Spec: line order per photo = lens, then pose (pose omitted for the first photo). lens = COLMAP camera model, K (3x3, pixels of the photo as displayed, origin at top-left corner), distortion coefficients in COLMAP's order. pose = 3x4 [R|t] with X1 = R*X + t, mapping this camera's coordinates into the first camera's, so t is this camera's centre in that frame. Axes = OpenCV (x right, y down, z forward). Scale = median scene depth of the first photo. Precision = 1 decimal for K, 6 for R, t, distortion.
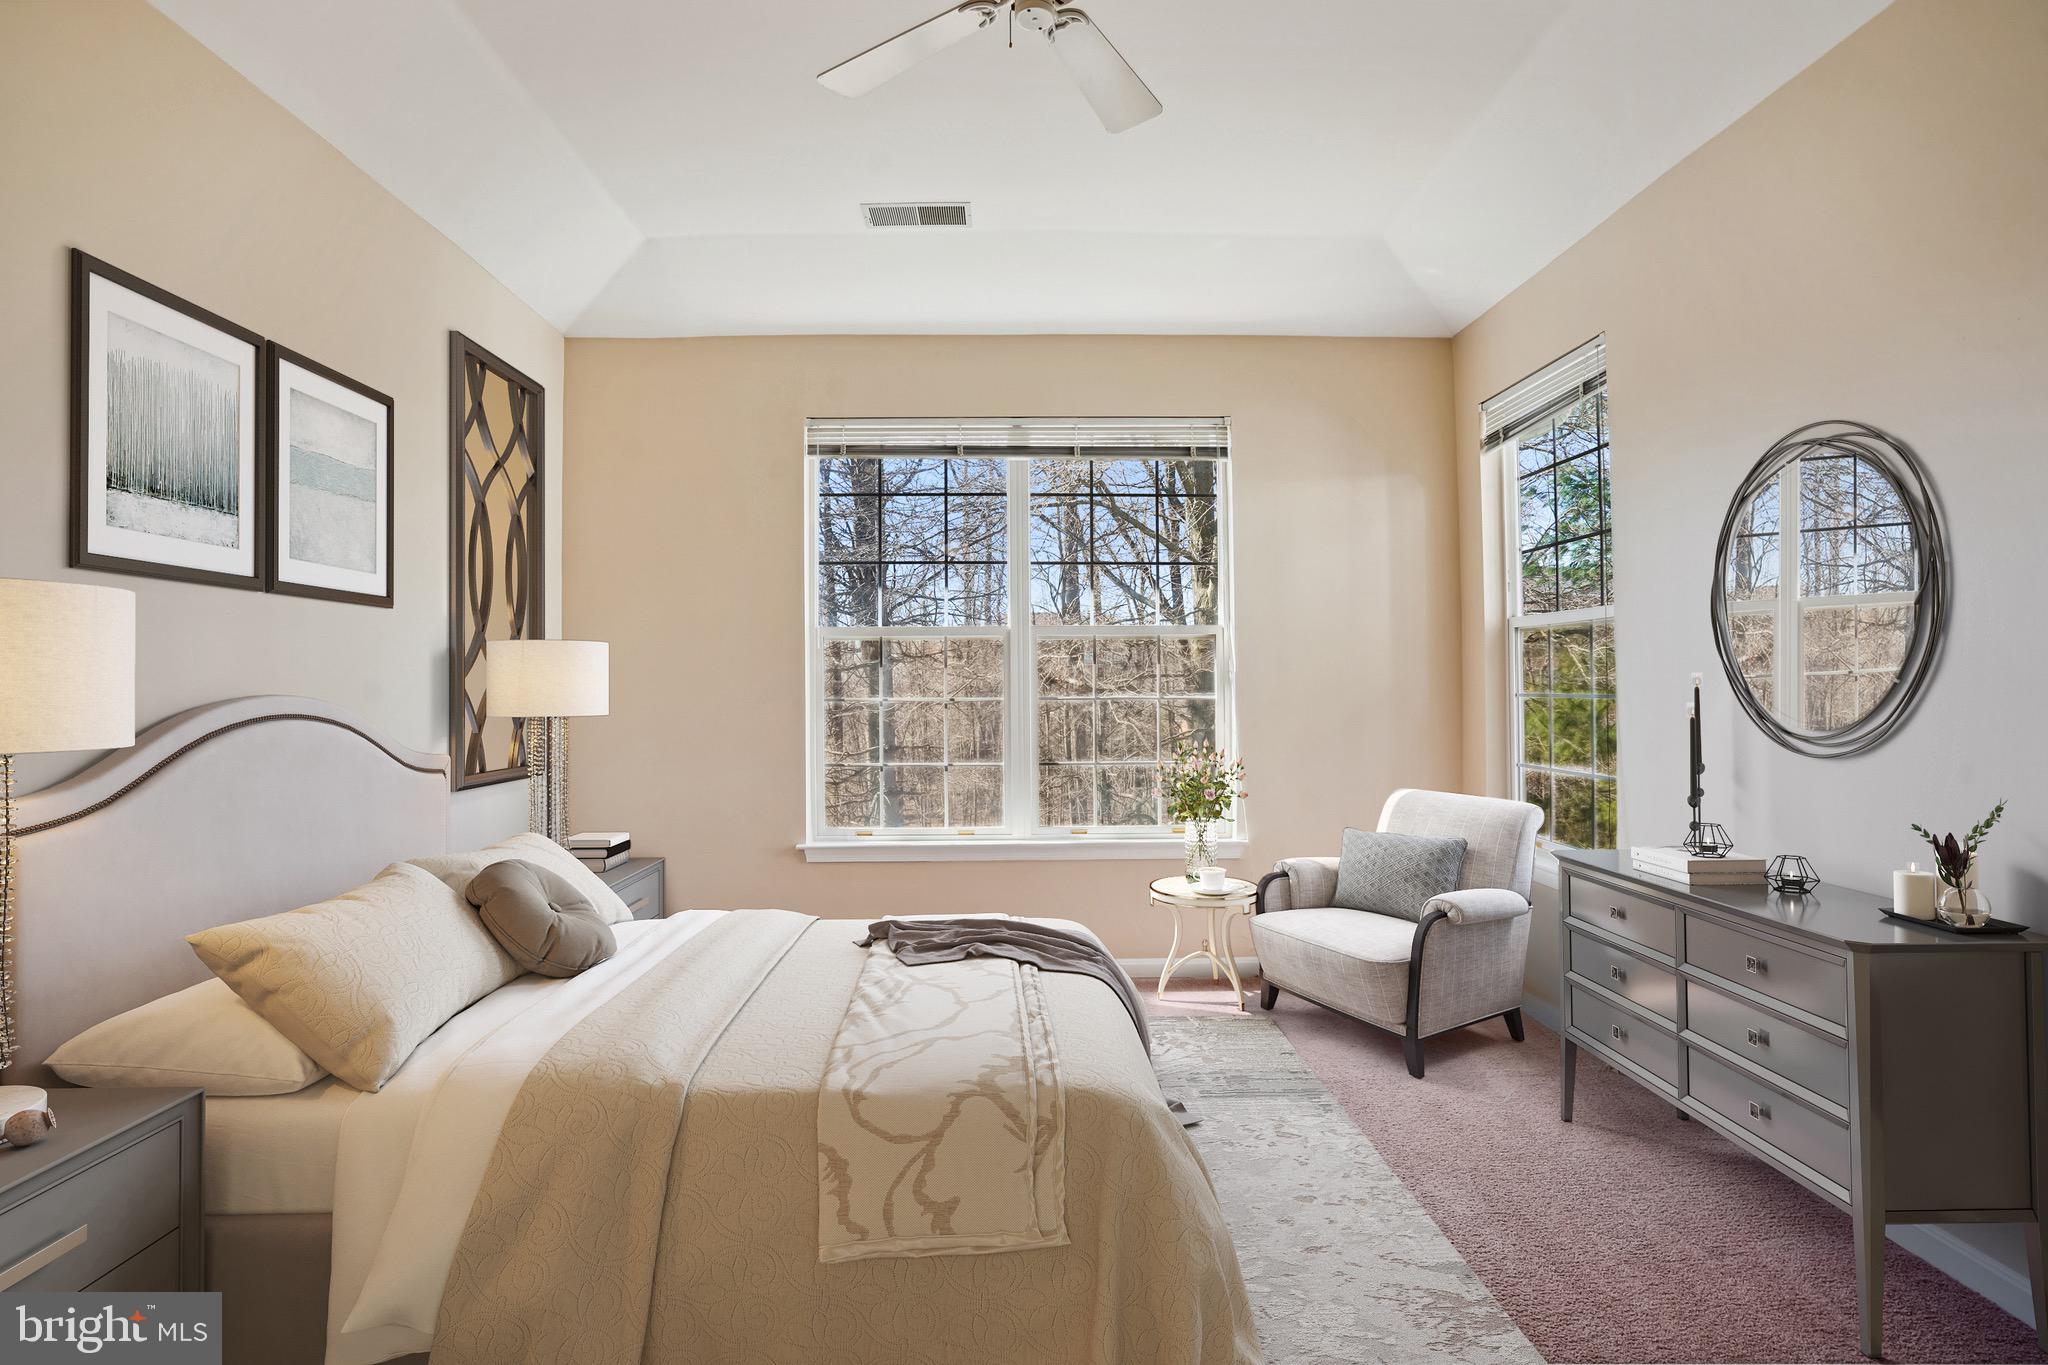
lens RADIAL K [[1039.9, 0, 1029.7], [0, 1039.9, 682.3], [0, 0, 1]] dist [0.005443, 0.001382]
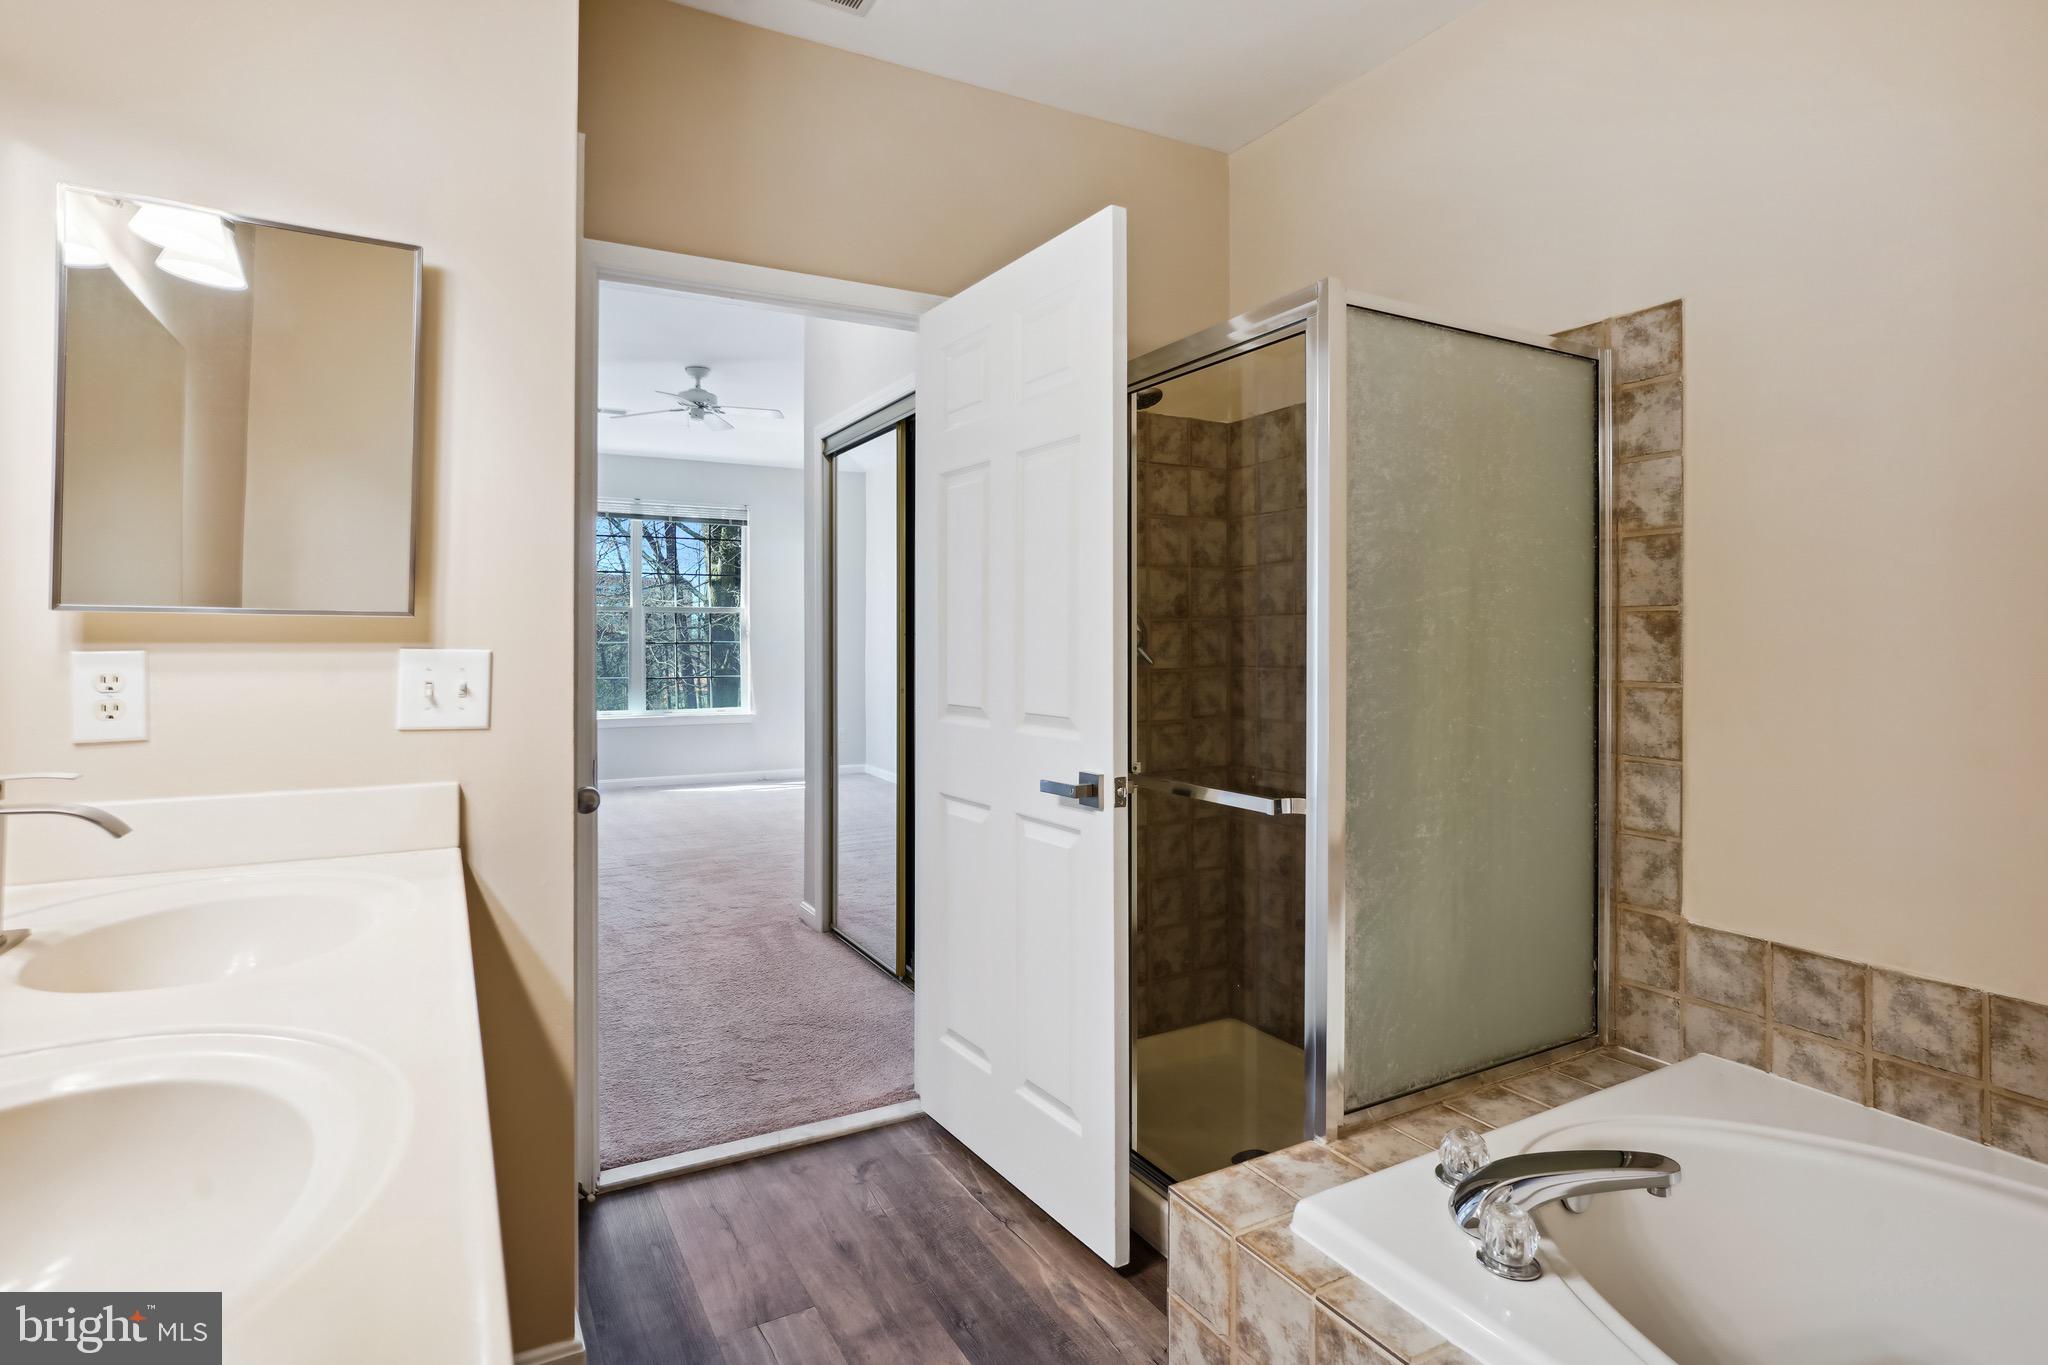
lens RADIAL K [[1039.9, 0, 1035.4], [0, 1039.9, 664.7], [0, 0, 1]] dist [0.005443, 0.001382]
pose [[0.888061, 0.003276, 0.459714, -0.241723], [-0.012794, 0.999763, 0.017591, 0.012066], [-0.459547, -0.021503, 0.887893, -1.062926]]
